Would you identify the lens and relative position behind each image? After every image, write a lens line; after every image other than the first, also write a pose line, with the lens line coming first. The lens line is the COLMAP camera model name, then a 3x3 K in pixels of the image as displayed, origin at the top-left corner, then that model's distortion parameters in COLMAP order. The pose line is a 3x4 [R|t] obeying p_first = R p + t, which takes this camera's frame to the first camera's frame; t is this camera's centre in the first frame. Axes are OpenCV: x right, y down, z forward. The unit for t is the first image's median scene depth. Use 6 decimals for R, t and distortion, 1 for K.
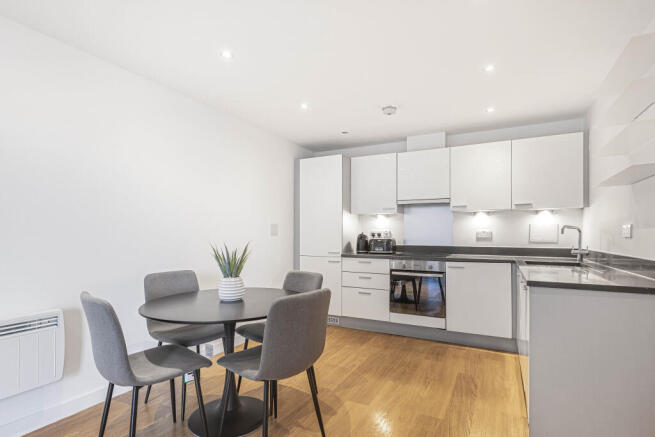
lens RADIAL K [[334.5, 0, 329.9], [0, 334.5, 223.2], [0, 0, 1]] dist [-0.003860, -0.000489]
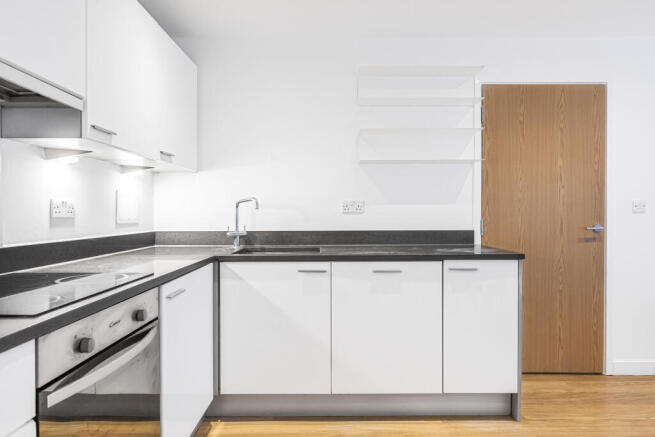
lens RADIAL K [[374.4, 0, 327.2], [0, 374.4, 218.3], [0, 0, 1]] dist [-0.009111, -0.001881]
pose [[-0.463481, -0.023019, 0.885808, -0.067687], [-0.039742, 0.999197, 0.005171, 0.029698], [-0.885215, -0.032807, -0.464024, 0.933949]]
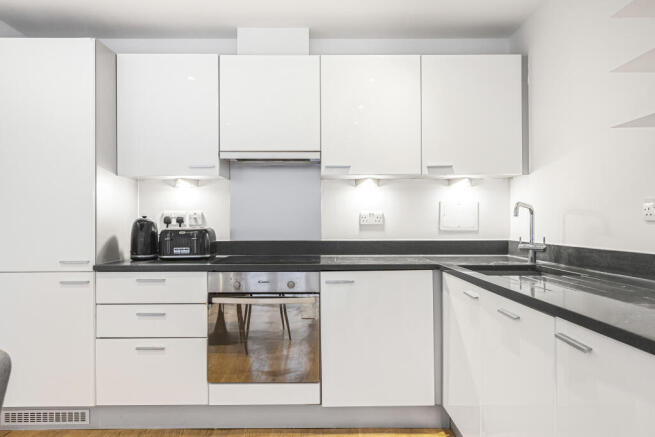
lens RADIAL K [[485.6, 0, 327.5], [0, 485.6, 219.0], [0, 0, 1]] dist [0.011497, -0.006921]
pose [[0.888284, -0.003392, 0.459282, 0.013351], [-0.009601, 0.999617, 0.025953, 0.013121], [-0.459194, -0.027463, 0.887912, 0.299745]]
